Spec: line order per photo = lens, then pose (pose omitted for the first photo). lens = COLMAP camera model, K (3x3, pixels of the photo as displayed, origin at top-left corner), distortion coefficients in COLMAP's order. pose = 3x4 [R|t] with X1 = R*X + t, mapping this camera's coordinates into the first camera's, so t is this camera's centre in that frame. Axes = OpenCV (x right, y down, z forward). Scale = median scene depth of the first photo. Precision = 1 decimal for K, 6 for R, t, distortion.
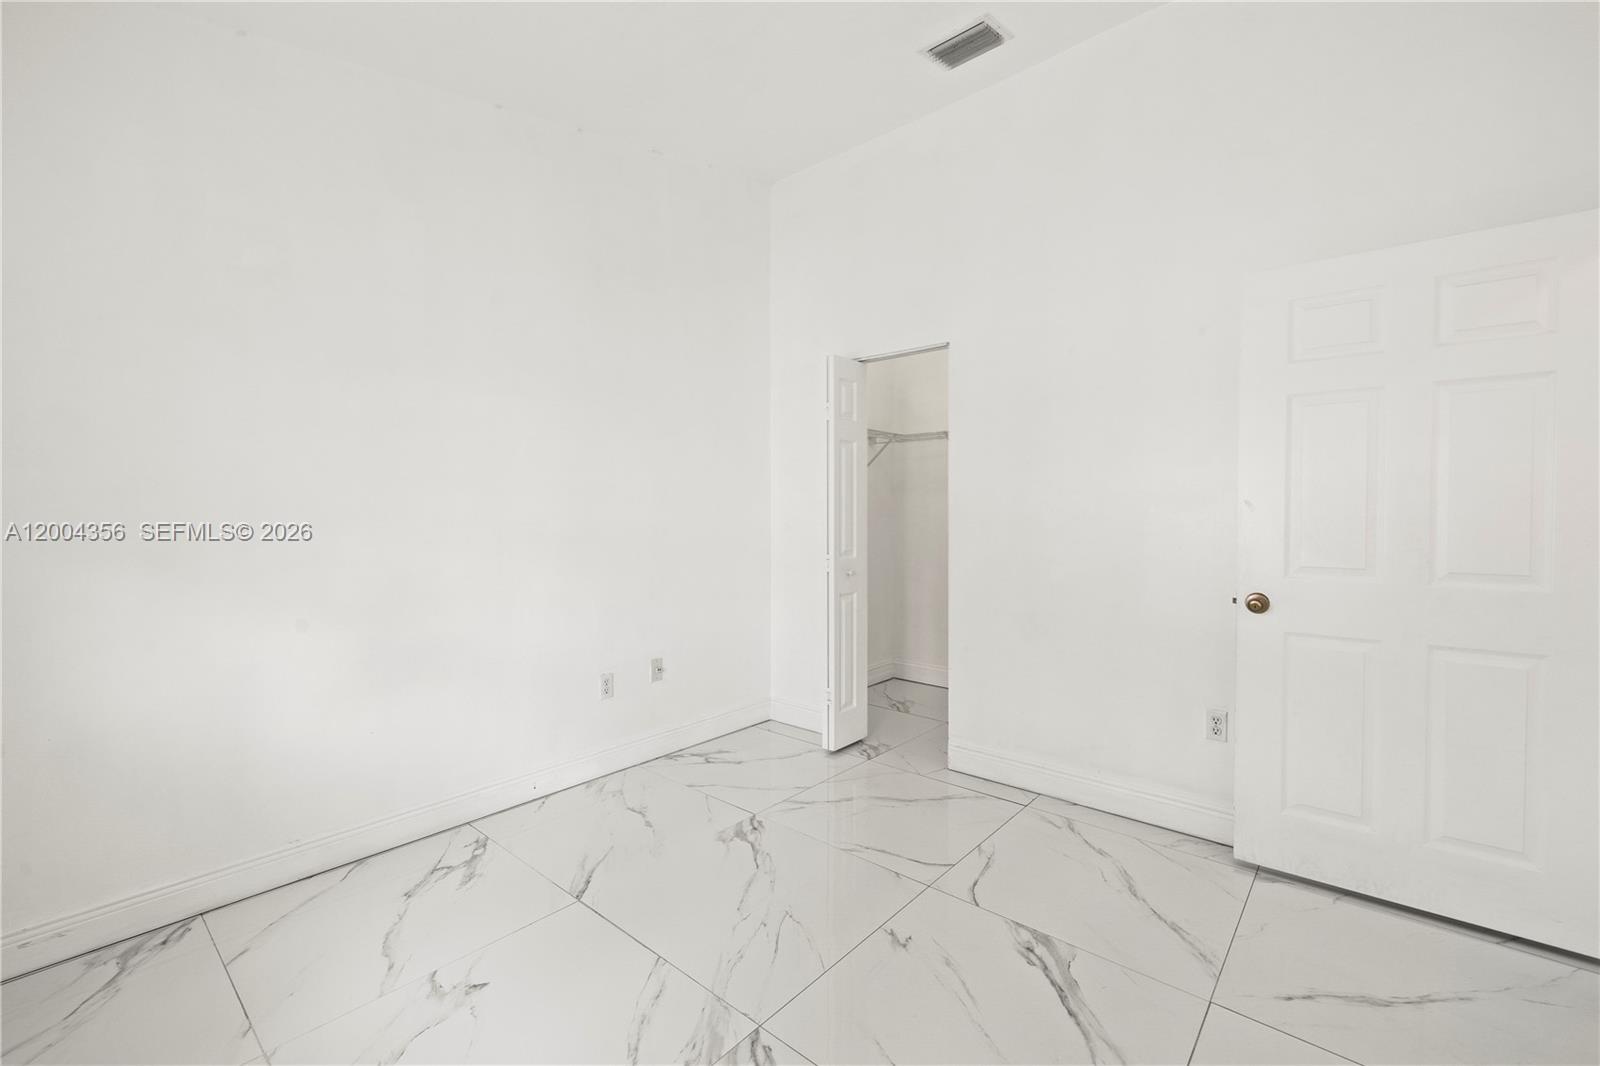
lens RADIAL K [[679.0, 0, 792.5], [0, 679.0, 519.1], [0, 0, 1]] dist [-0.002752, -0.000320]
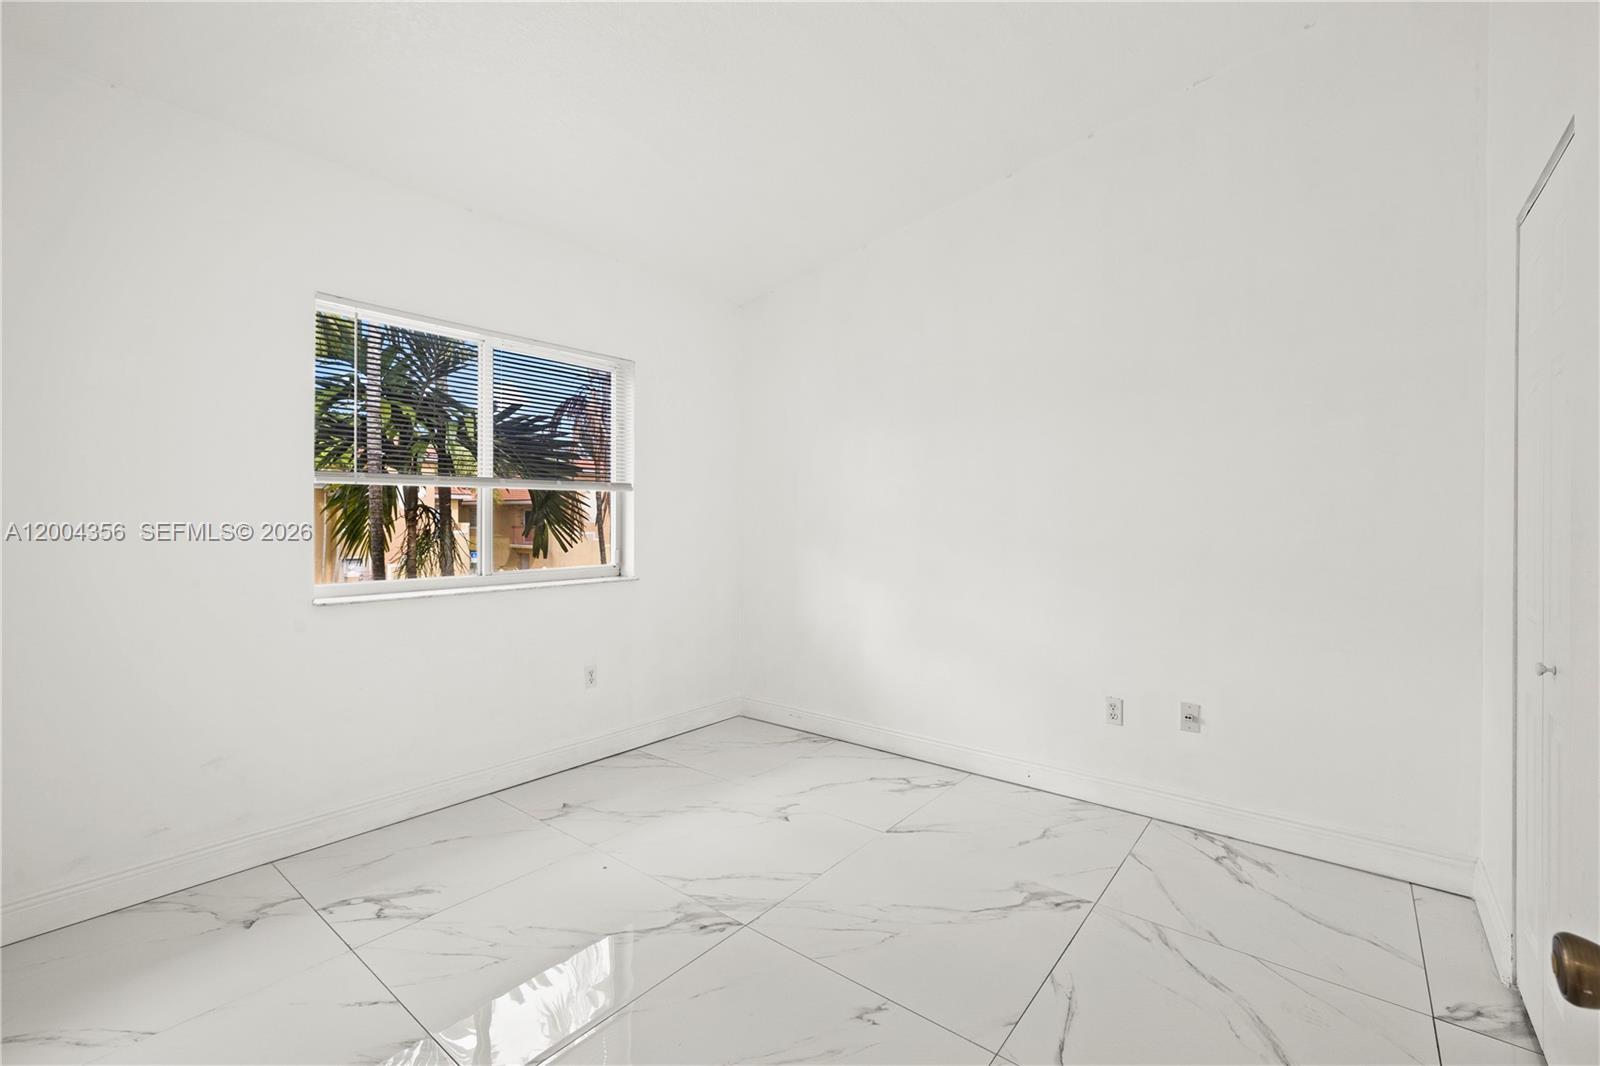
lens RADIAL K [[679.0, 0, 790.2], [0, 679.0, 527.2], [0, 0, 1]] dist [-0.002752, -0.000320]
pose [[0.033399, 0.014812, -0.999332, 0.739478], [-0.014123, 0.999797, 0.014346, -0.010928], [0.999342, 0.013634, 0.033602, 0.627964]]
